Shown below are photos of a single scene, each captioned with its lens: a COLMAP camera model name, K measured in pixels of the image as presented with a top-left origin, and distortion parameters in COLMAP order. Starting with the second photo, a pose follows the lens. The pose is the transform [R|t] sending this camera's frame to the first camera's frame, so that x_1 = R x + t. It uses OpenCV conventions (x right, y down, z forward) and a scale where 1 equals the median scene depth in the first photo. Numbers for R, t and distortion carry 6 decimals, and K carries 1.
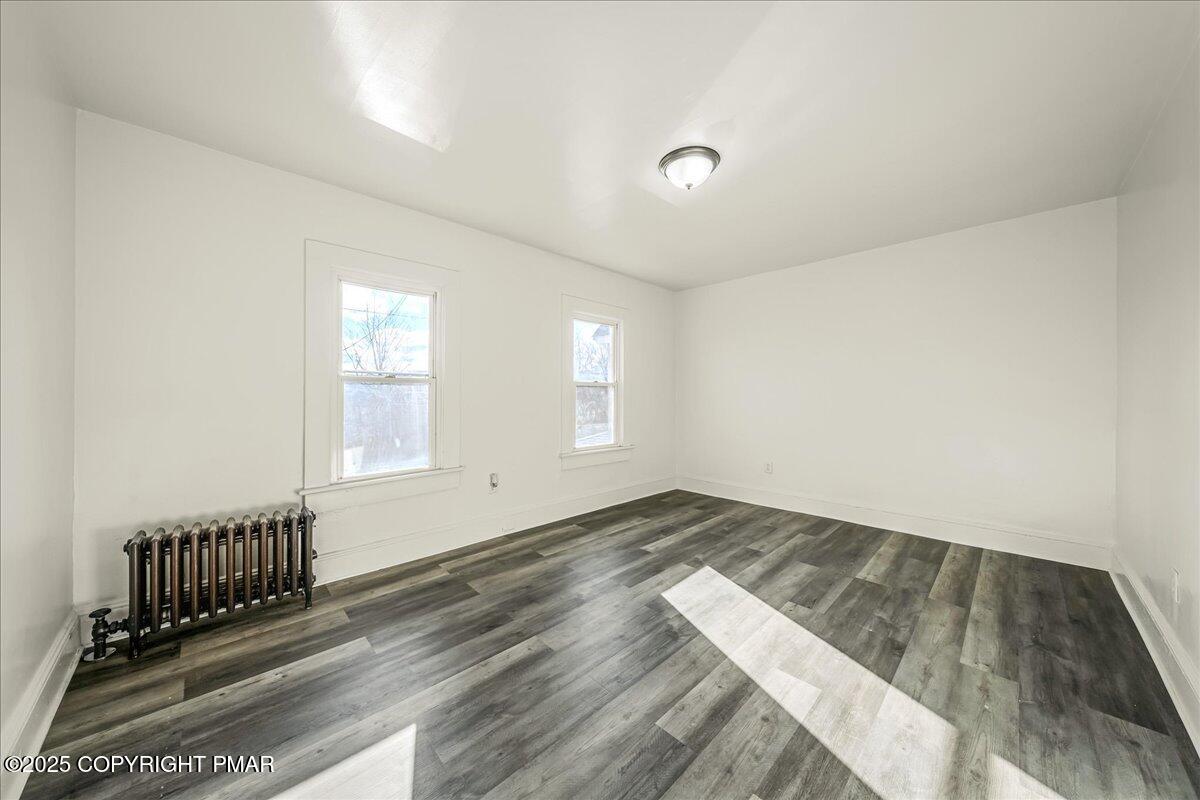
lens RADIAL K [[408.2, 0, 597.4], [0, 408.2, 395.3], [0, 0, 1]] dist [-0.001795, -0.000129]
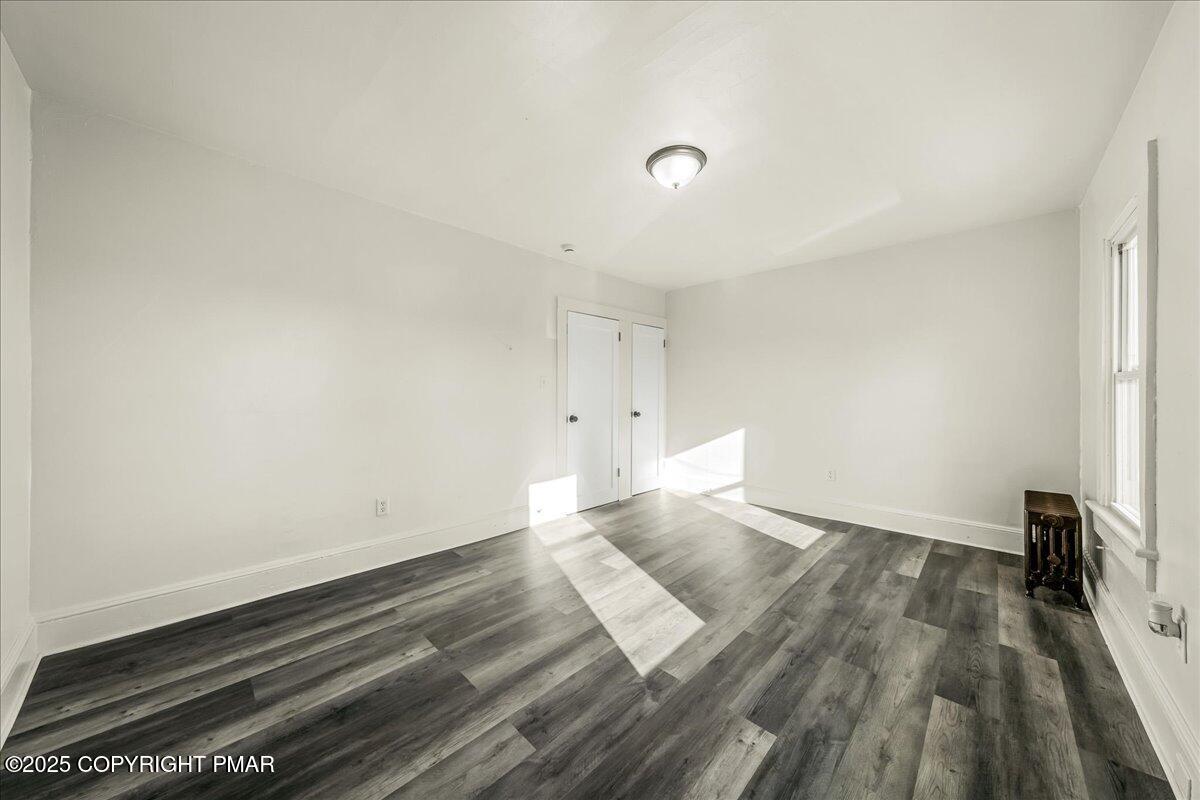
lens RADIAL K [[408.2, 0, 602.6], [0, 408.2, 394.6], [0, 0, 1]] dist [-0.001795, -0.000129]
pose [[-0.999447, -0.007148, -0.032471, 0.386734], [-0.007459, 0.999927, 0.009489, -0.007302], [0.032401, 0.009726, -0.999428, 1.772516]]
